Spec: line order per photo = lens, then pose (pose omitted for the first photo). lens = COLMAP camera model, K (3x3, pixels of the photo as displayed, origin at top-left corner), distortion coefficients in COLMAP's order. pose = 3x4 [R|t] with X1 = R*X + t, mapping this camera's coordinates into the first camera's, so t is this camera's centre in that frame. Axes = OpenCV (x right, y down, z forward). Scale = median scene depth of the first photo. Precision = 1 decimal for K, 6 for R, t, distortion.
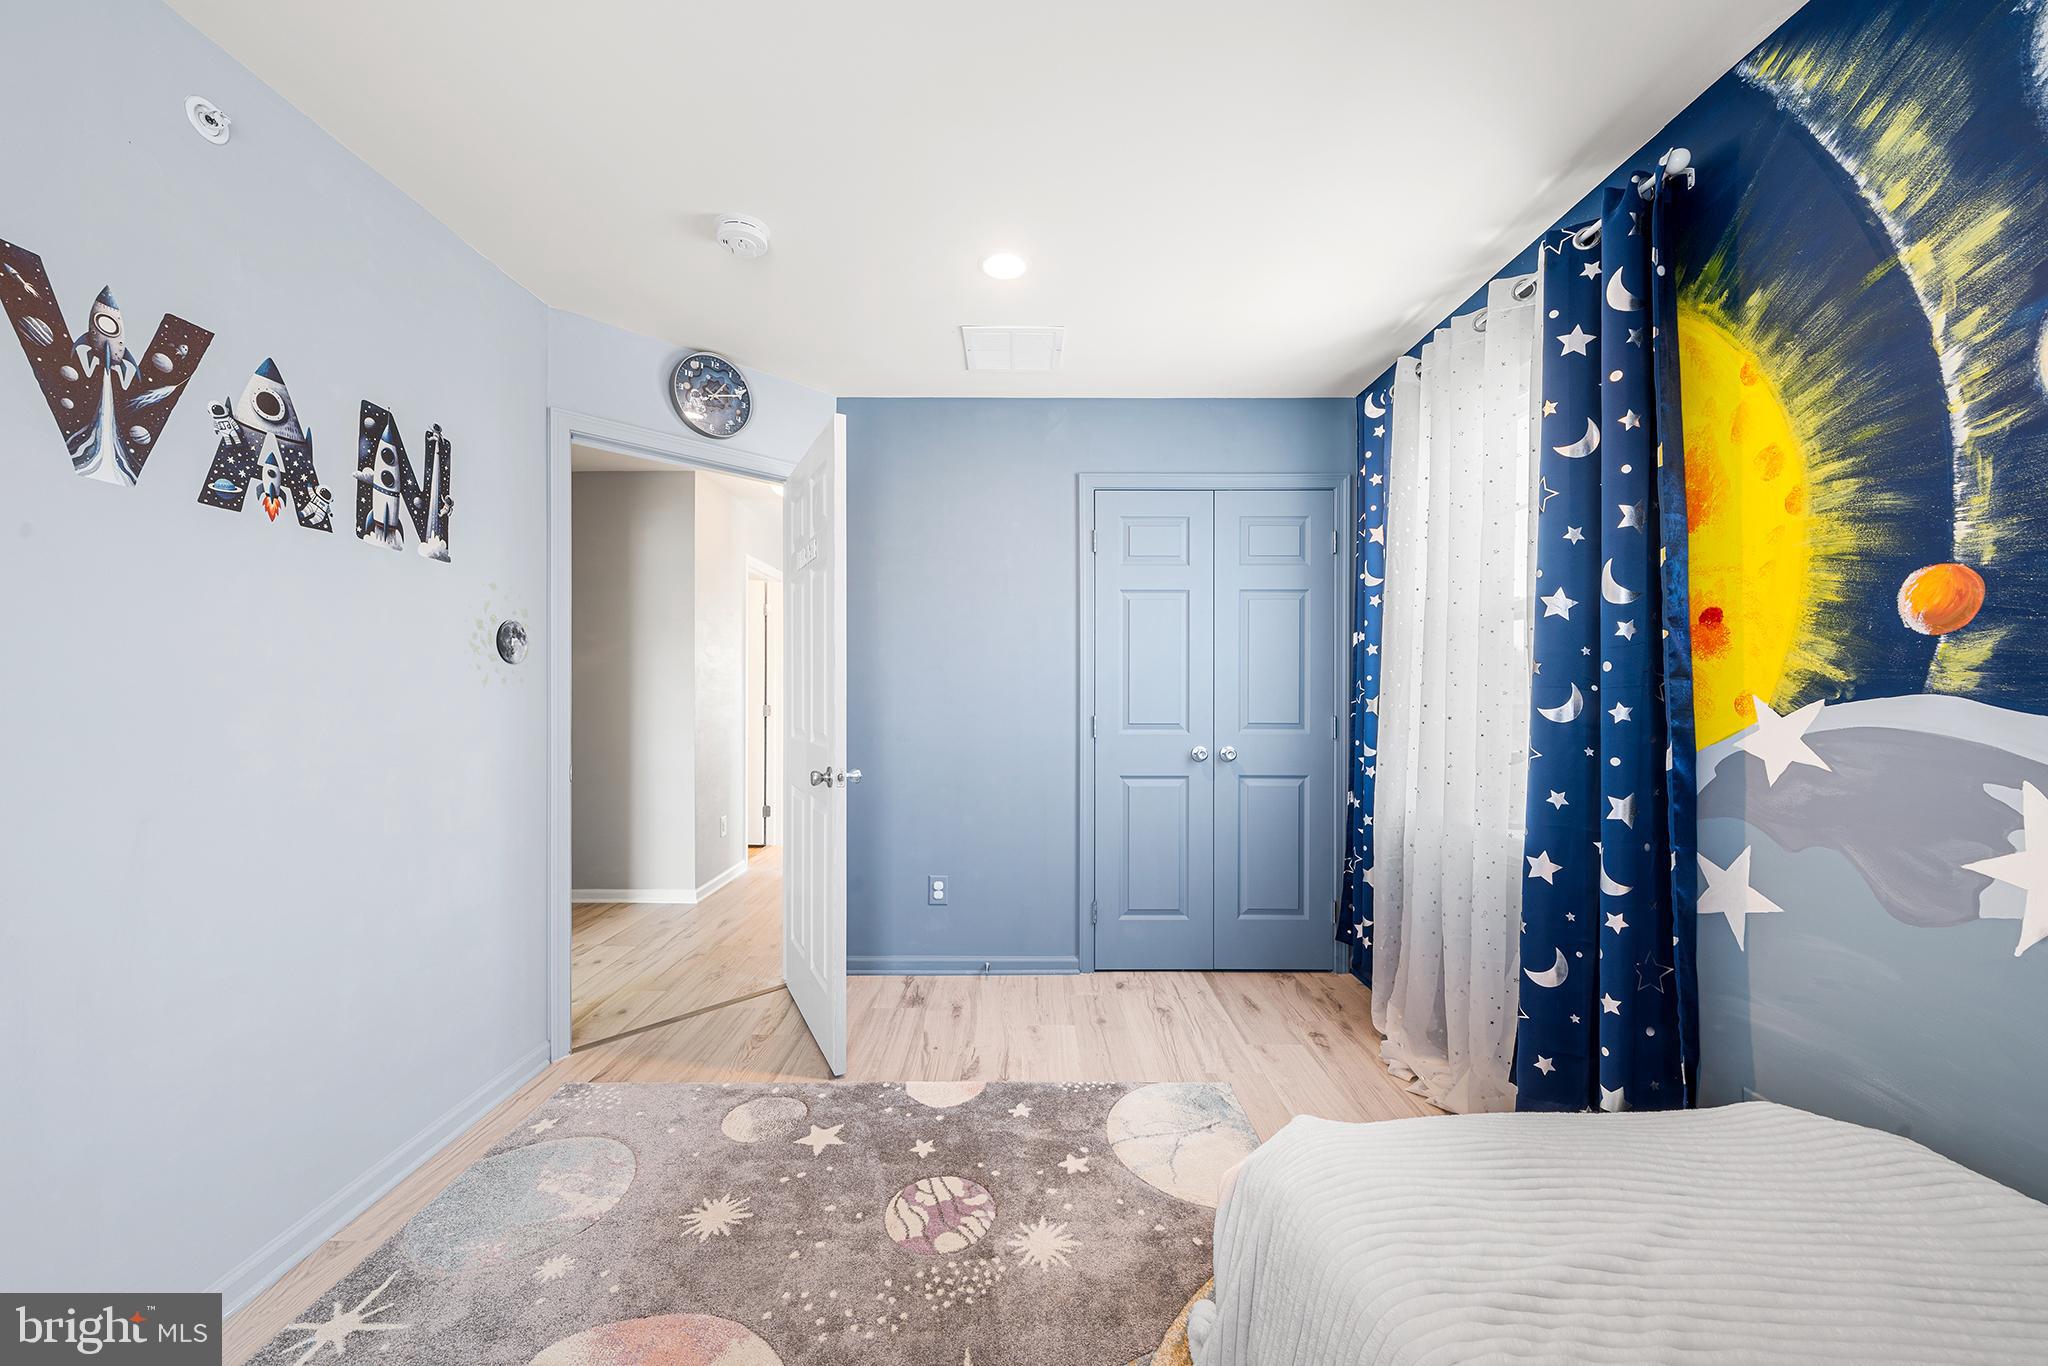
lens RADIAL K [[759.8, 0, 1024.5], [0, 759.8, 687.1], [0, 0, 1]] dist [-0.002971, 0.000310]
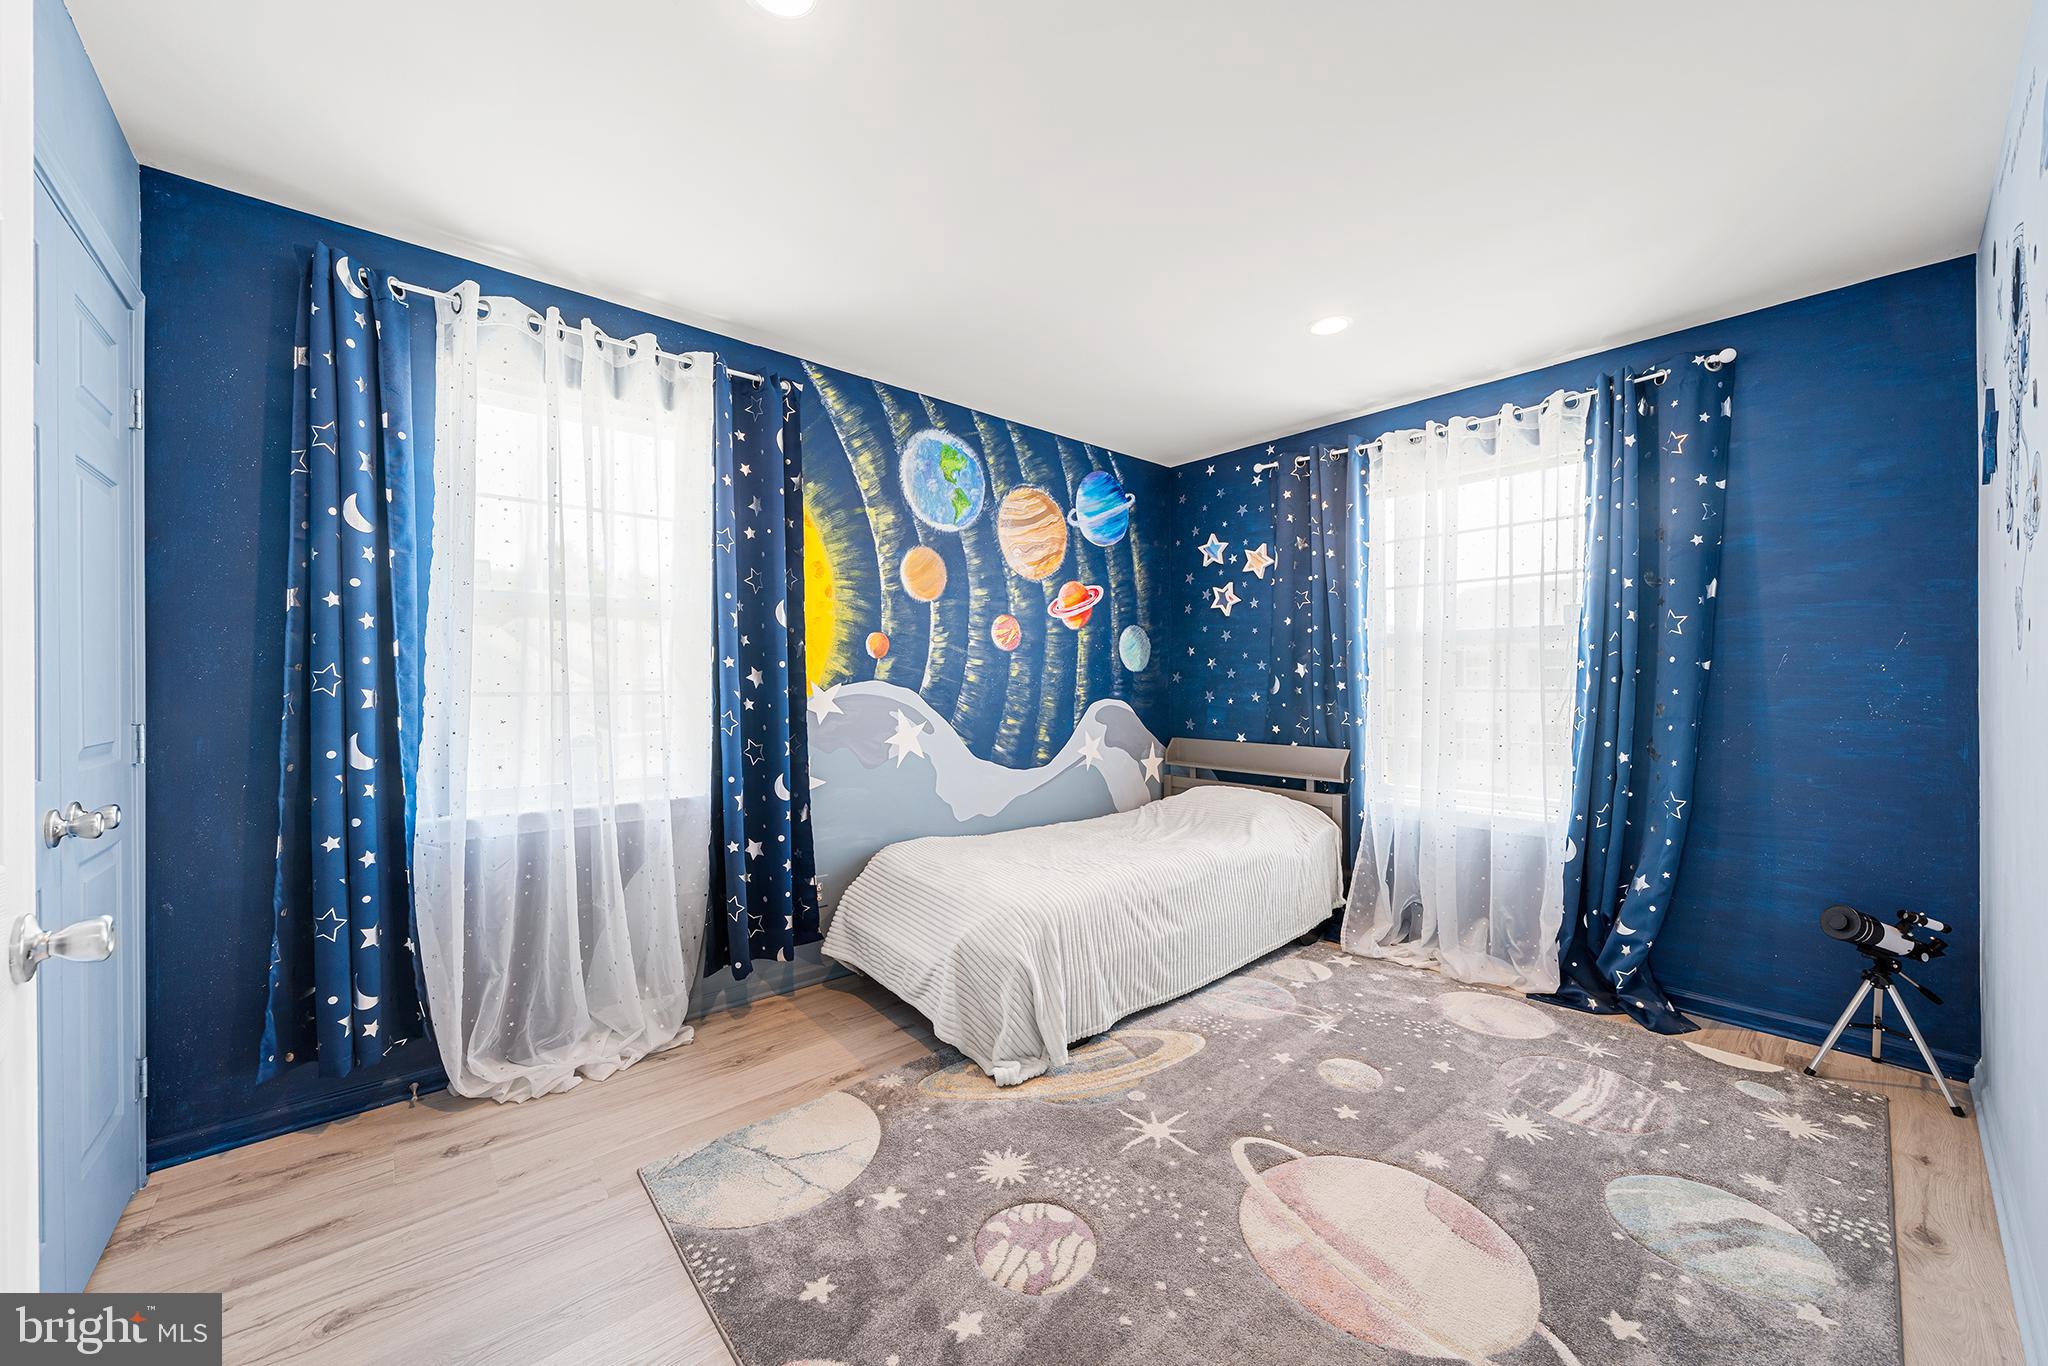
lens RADIAL K [[759.8, 0, 1022.9], [0, 759.8, 680.6], [0, 0, 1]] dist [-0.002971, 0.000310]
pose [[-0.658333, 0.002278, 0.752724, -1.071847], [-0.001146, 0.999991, -0.004030, 0.018379], [-0.752726, -0.003516, -0.658324, 2.187812]]
